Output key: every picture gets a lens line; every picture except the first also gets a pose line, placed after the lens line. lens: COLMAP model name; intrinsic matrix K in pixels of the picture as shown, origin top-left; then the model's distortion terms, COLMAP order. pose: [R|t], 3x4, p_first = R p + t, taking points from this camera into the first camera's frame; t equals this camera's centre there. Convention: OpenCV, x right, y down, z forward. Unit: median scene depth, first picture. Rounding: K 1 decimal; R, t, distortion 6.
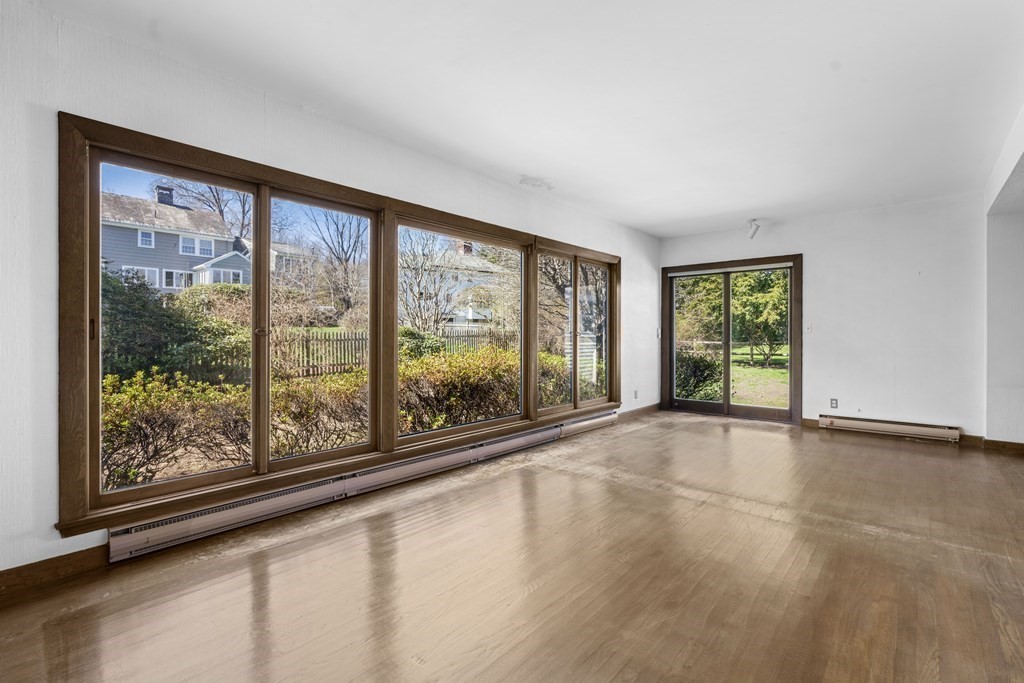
lens RADIAL K [[452.5, 0, 512.0], [0, 452.5, 341.5], [0, 0, 1]] dist [-0.002744, 0.000300]
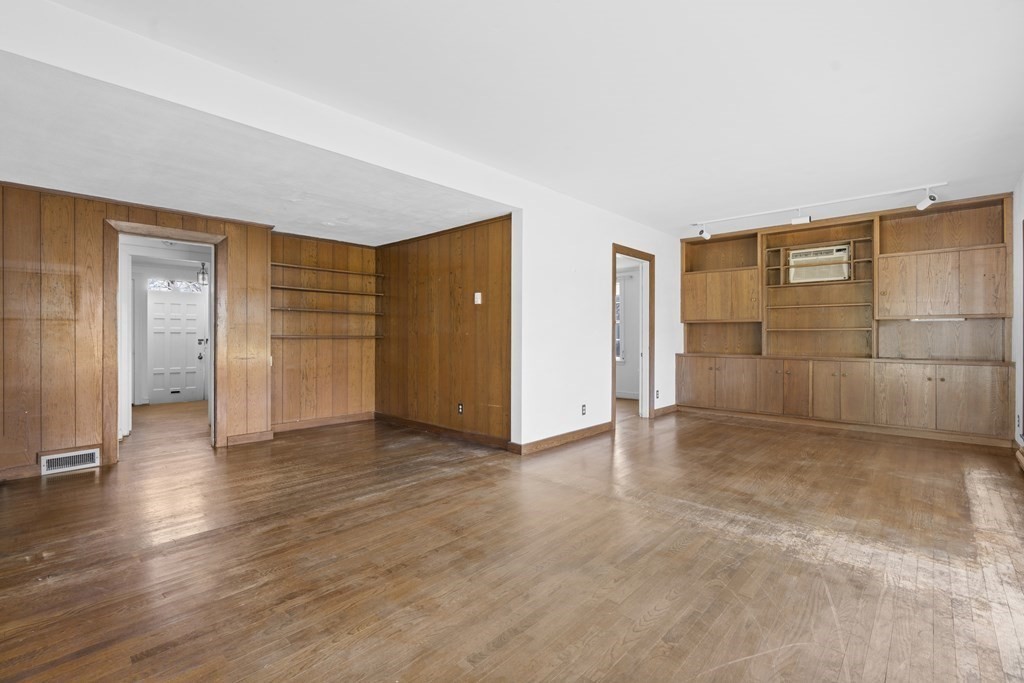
lens RADIAL K [[461.6, 0, 507.3], [0, 461.6, 337.3], [0, 0, 1]] dist [-0.003796, 0.000117]
pose [[-0.999654, -0.004803, 0.025880, 0.889050], [-0.004369, 0.999849, 0.016805, -0.029536], [-0.025957, 0.016686, -0.999524, 2.295377]]
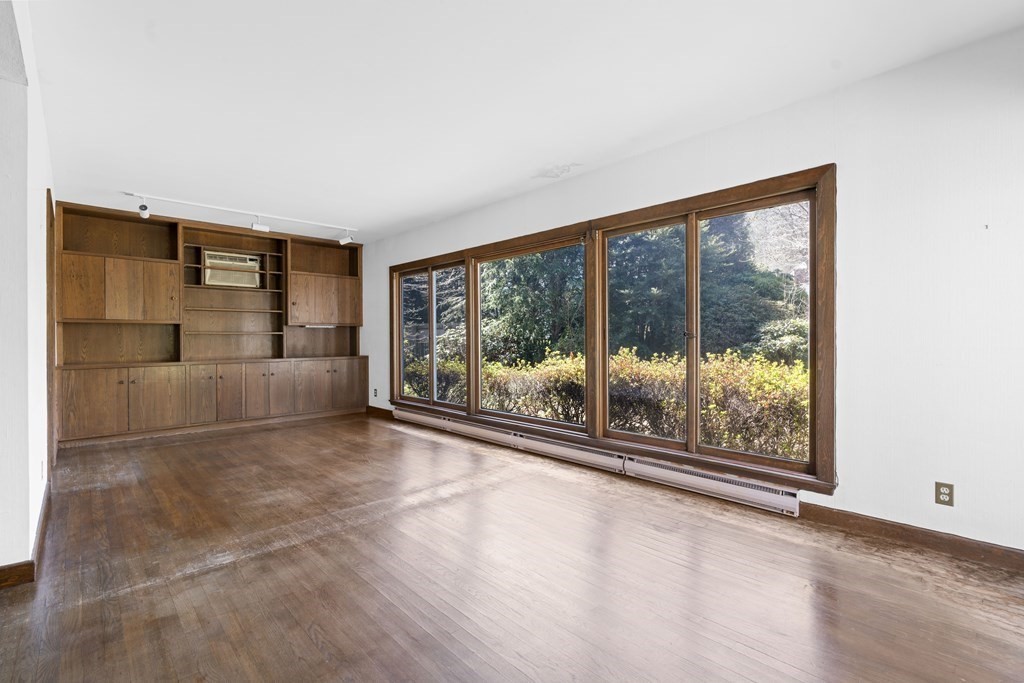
lens RADIAL K [[461.6, 0, 507.3], [0, 461.6, 337.3], [0, 0, 1]] dist [-0.003796, 0.000117]
pose [[-0.086750, -0.002700, -0.996226, 1.601089], [-0.006273, 0.999978, -0.002164, -0.019102], [0.996210, 0.006061, -0.086765, 1.580959]]
